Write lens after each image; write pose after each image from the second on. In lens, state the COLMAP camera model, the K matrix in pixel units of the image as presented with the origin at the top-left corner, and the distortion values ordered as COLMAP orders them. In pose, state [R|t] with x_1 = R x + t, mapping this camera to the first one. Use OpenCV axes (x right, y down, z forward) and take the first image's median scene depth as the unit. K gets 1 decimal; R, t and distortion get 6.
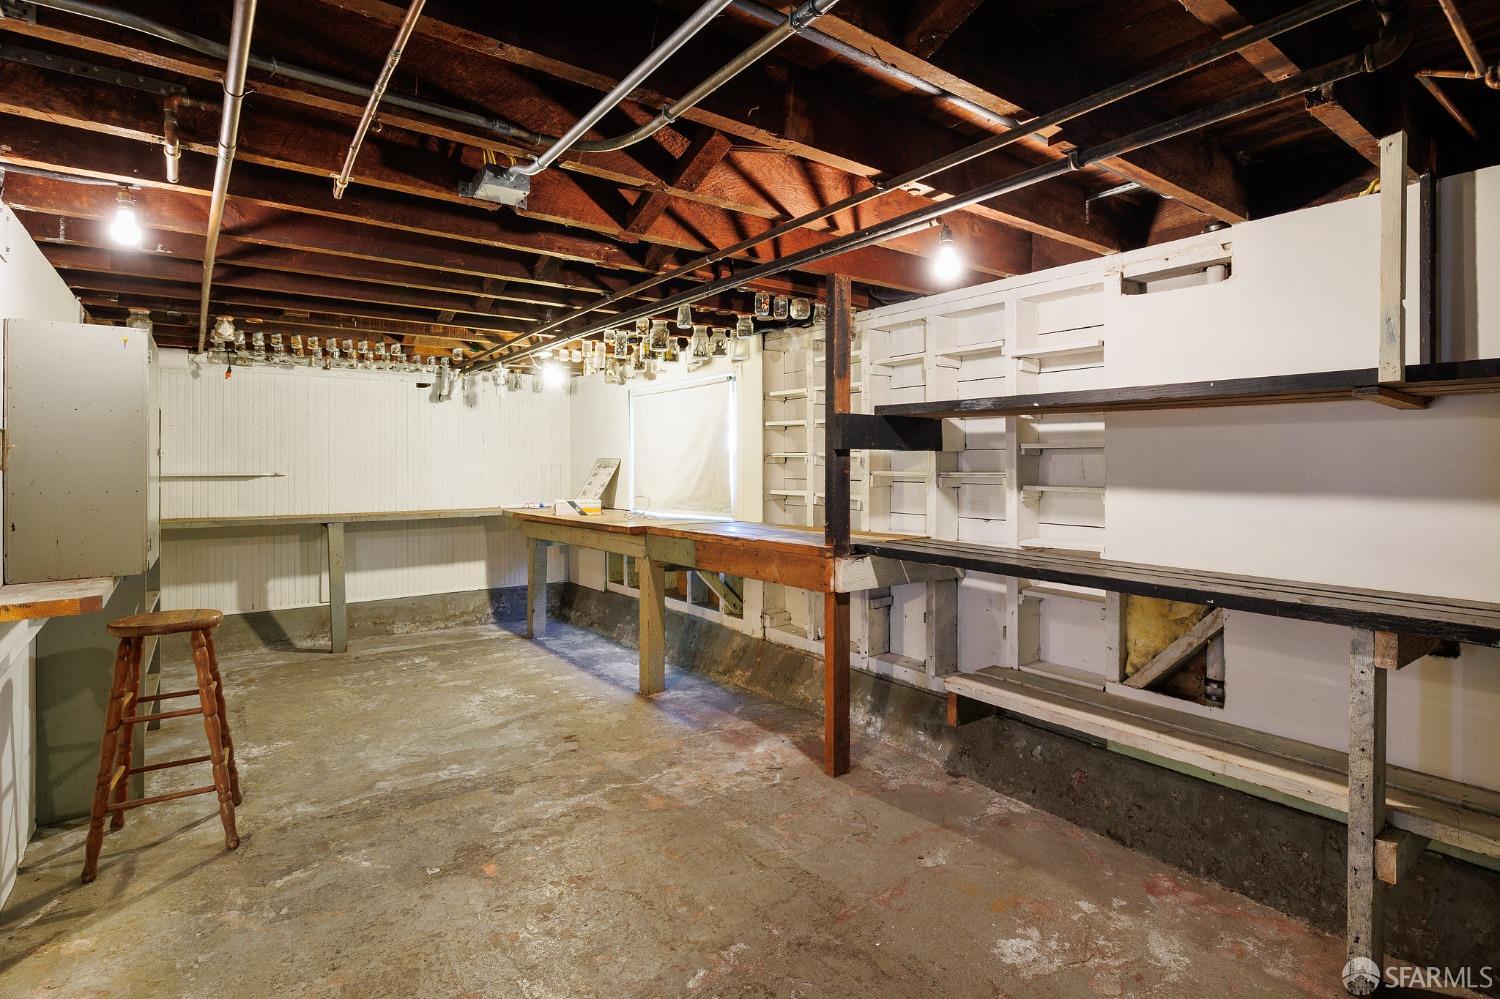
lens RADIAL K [[750.6, 0, 751.5], [0, 750.6, 487.2], [0, 0, 1]] dist [0.002815, 0.000227]
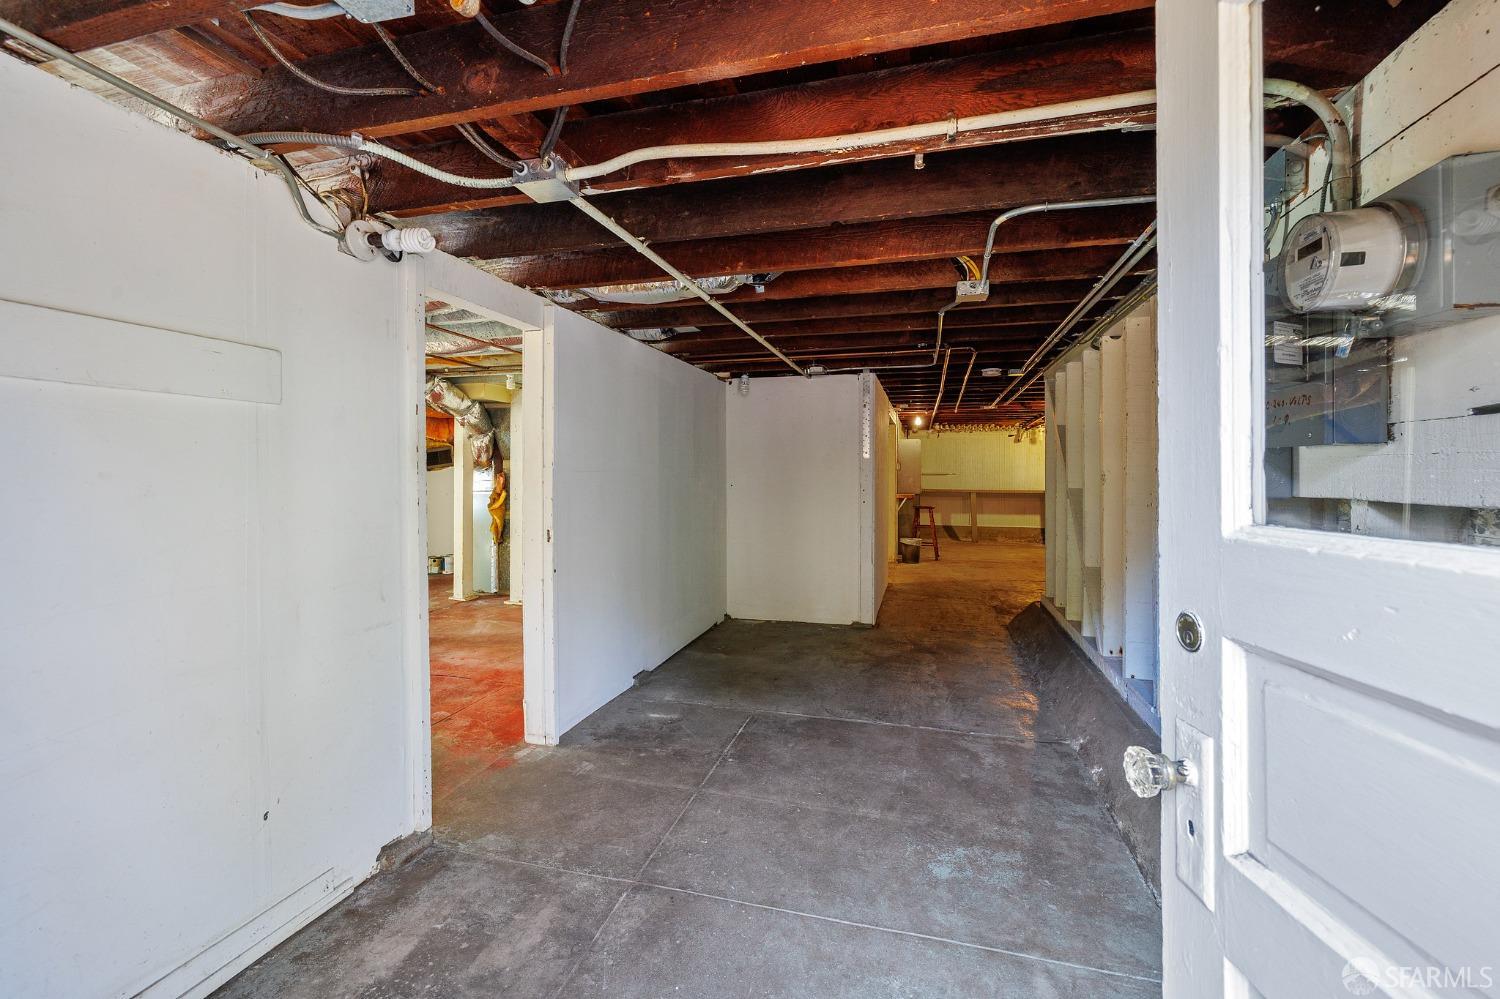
lens RADIAL K [[650.5, 0, 751.9], [0, 650.5, 485.6], [0, 0, 1]] dist [-0.000291, -0.000002]
pose [[0.613509, 0.009358, -0.789632, 0.726628], [-0.012108, 0.999924, 0.002443, 0.024285], [0.789595, 0.008062, 0.613576, -0.950870]]
